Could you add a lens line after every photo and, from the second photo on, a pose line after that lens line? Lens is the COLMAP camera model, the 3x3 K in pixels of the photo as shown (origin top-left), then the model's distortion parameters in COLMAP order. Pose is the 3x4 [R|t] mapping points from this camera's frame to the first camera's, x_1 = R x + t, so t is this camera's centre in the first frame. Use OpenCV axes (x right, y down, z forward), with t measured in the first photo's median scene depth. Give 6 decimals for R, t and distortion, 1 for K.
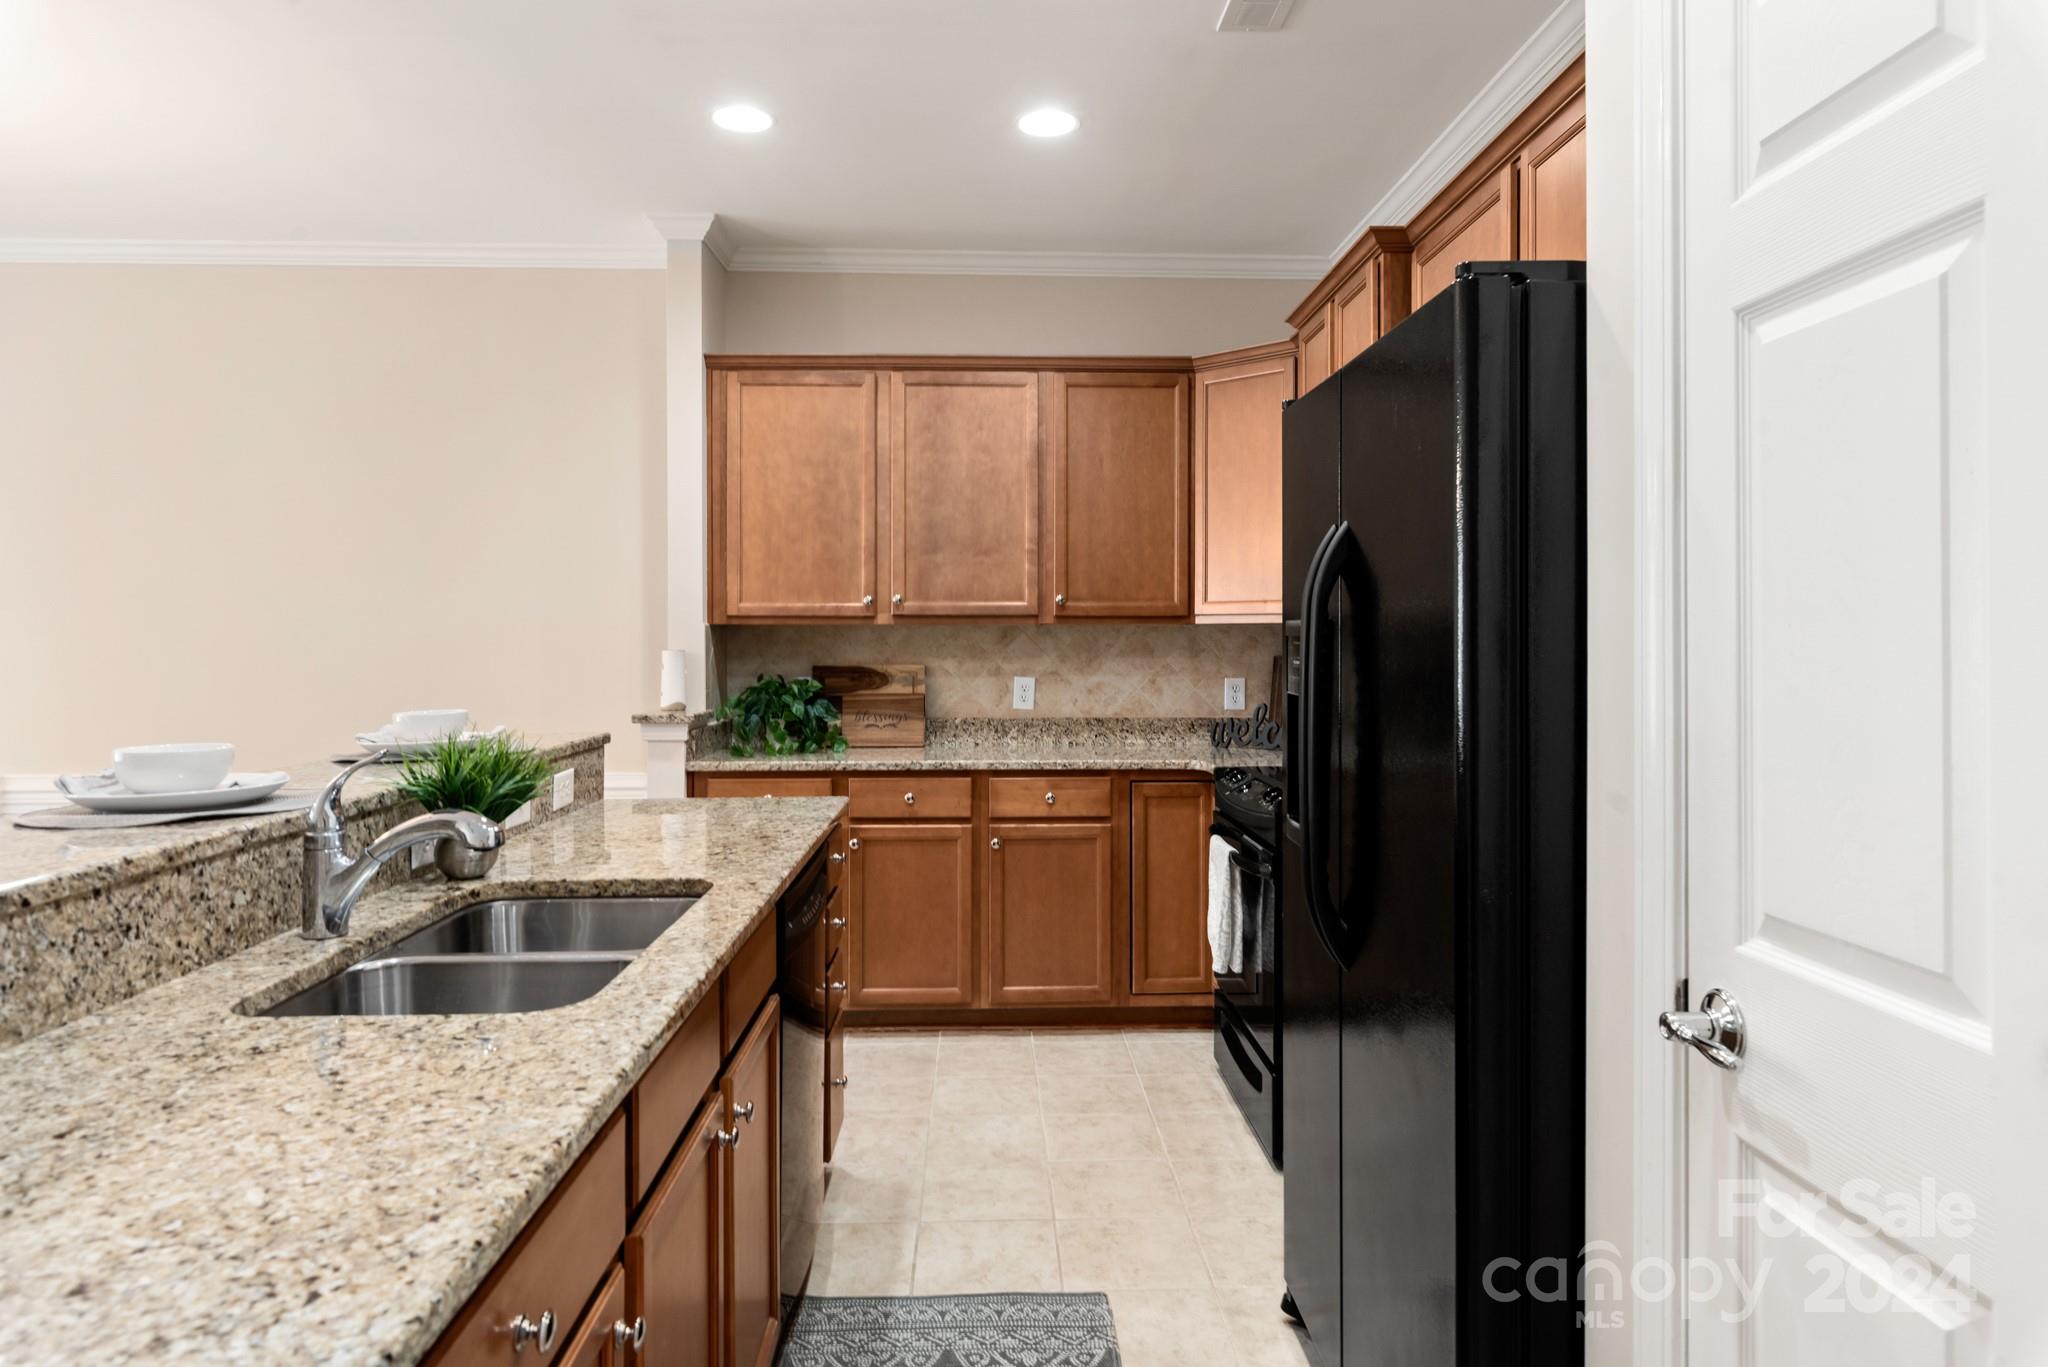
lens RADIAL K [[1222.4, 0, 1030.8], [0, 1222.4, 637.4], [0, 0, 1]] dist [0.001032, -0.003188]
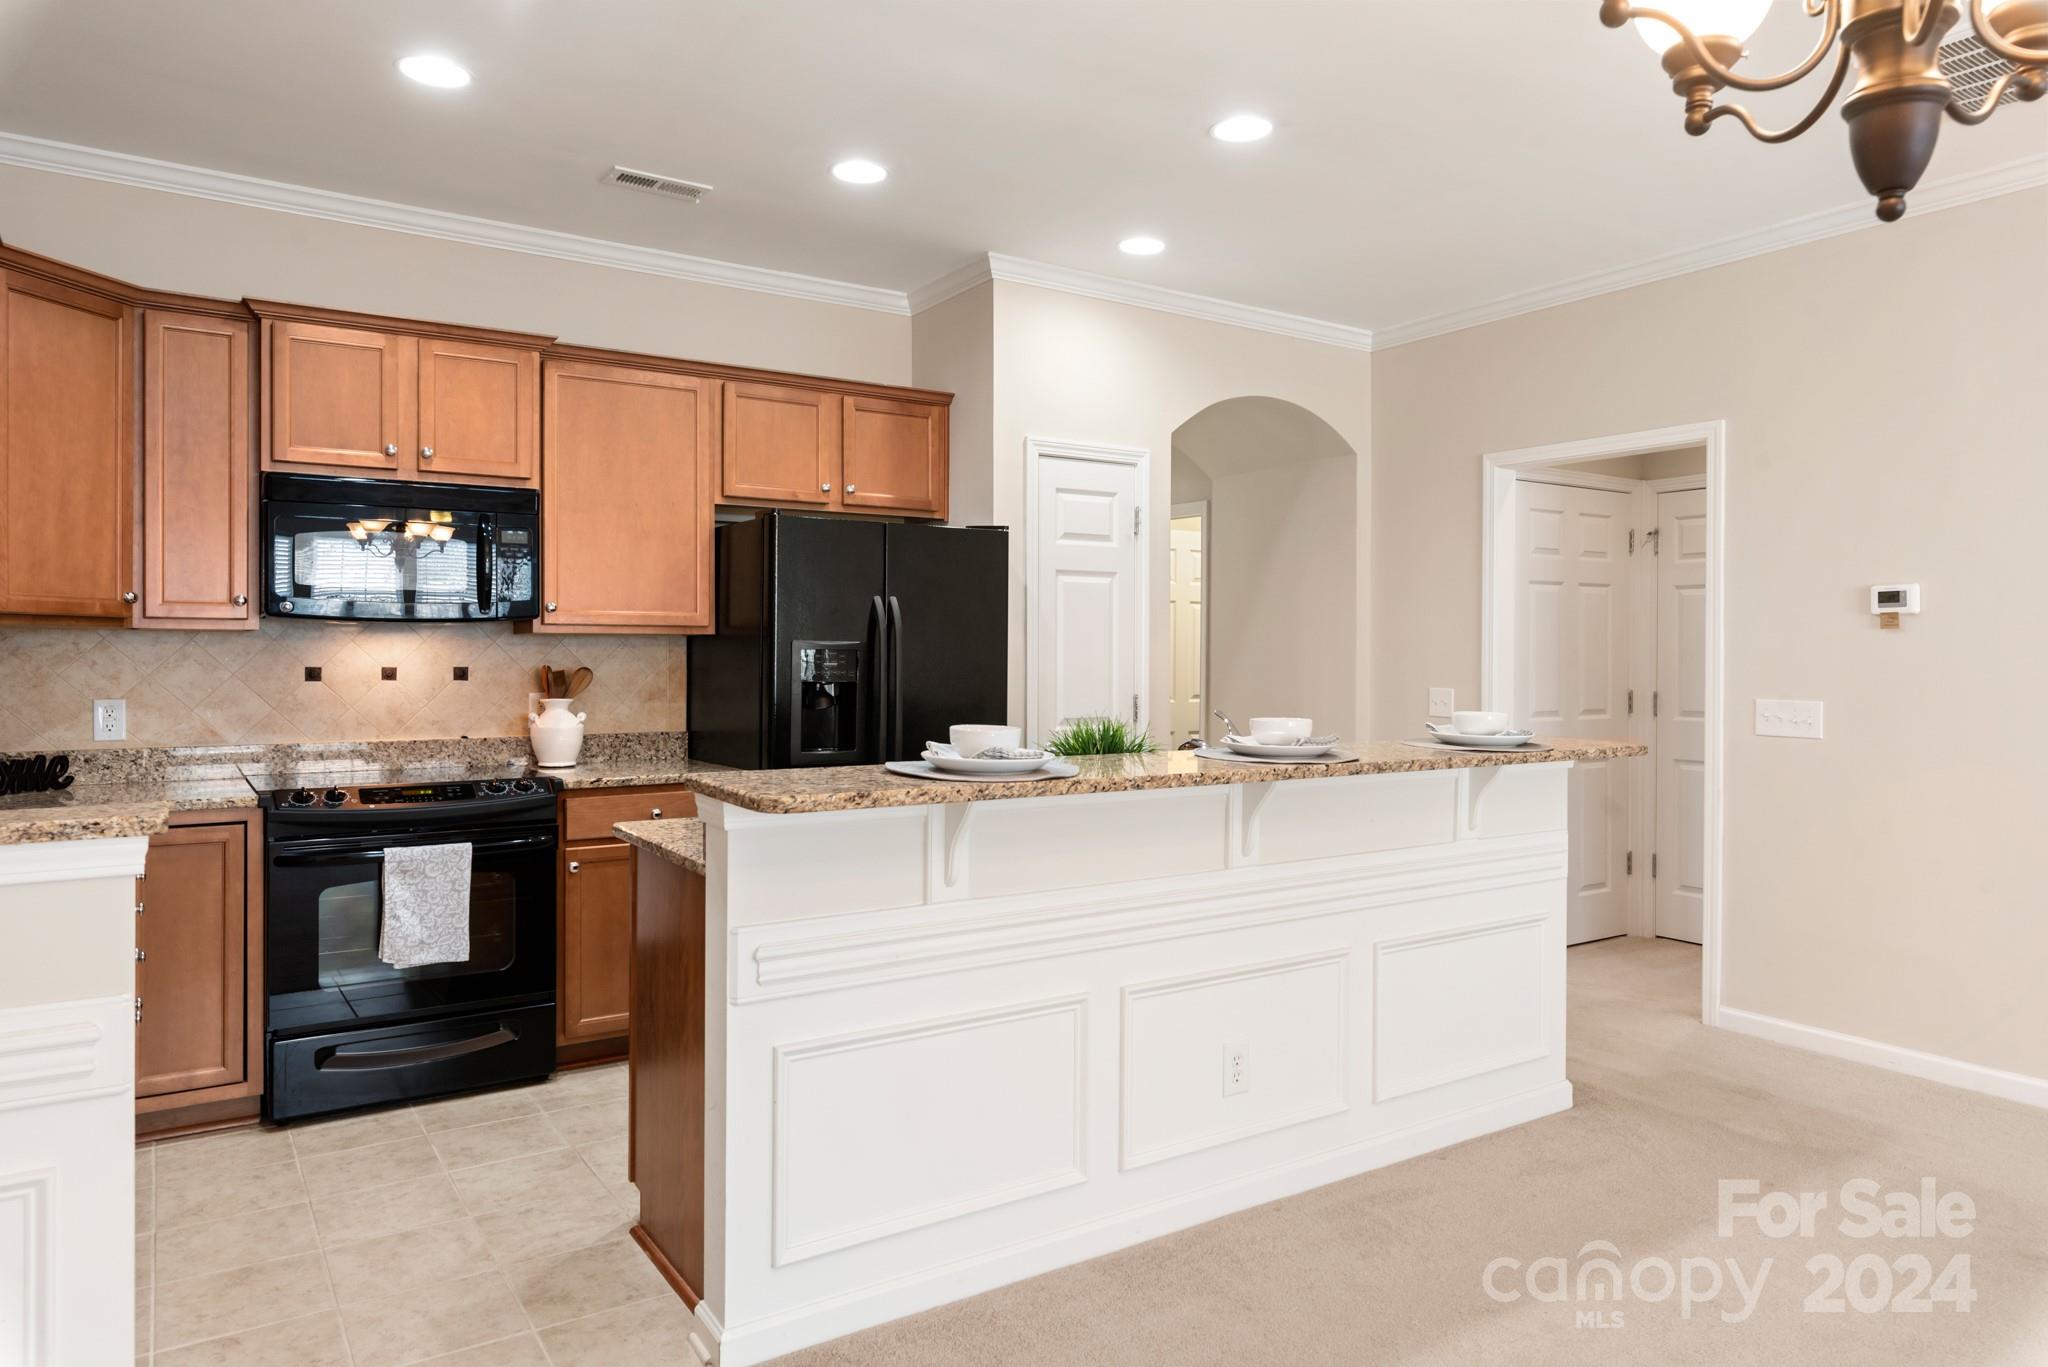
lens RADIAL K [[1306.0, 0, 1032.7], [0, 1306.0, 658.7], [0, 0, 1]] dist [0.004938, 0.000896]
pose [[-0.518721, -0.006778, 0.854917, -0.816449], [-0.006931, 0.999969, 0.003723, 0.001252], [-0.854916, -0.003995, -0.518751, 0.884226]]
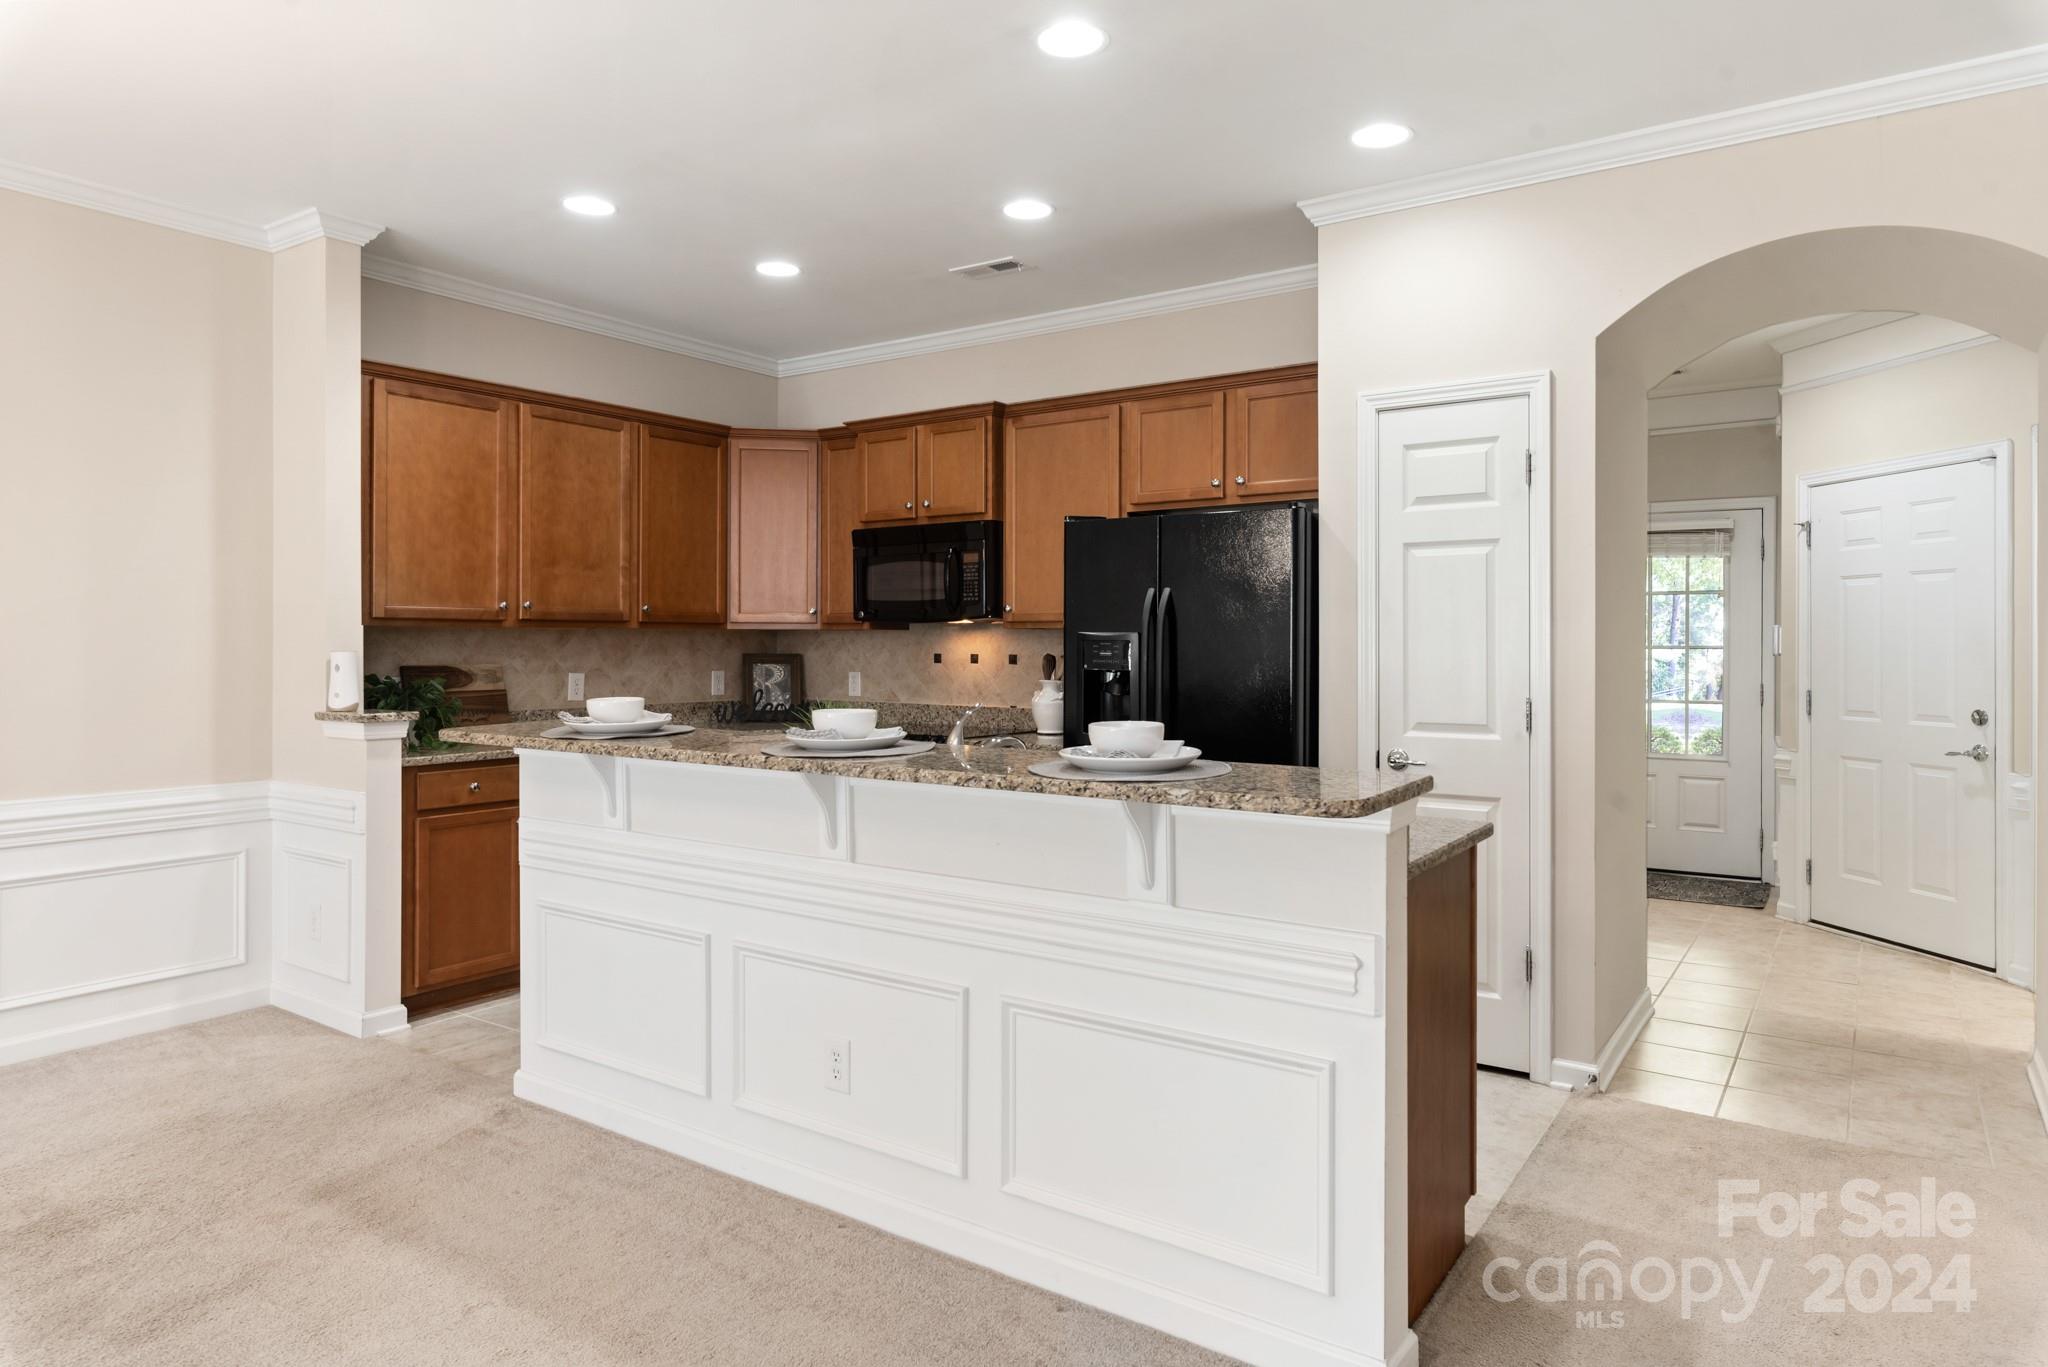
lens RADIAL K [[1222.4, 0, 1030.8], [0, 1222.4, 637.4], [0, 0, 1]] dist [0.001032, -0.003188]
pose [[0.600363, 0.003205, 0.799721, -0.727580], [-0.003119, 0.999994, -0.001666, -0.001125], [-0.799722, -0.001494, 0.600369, -0.049624]]
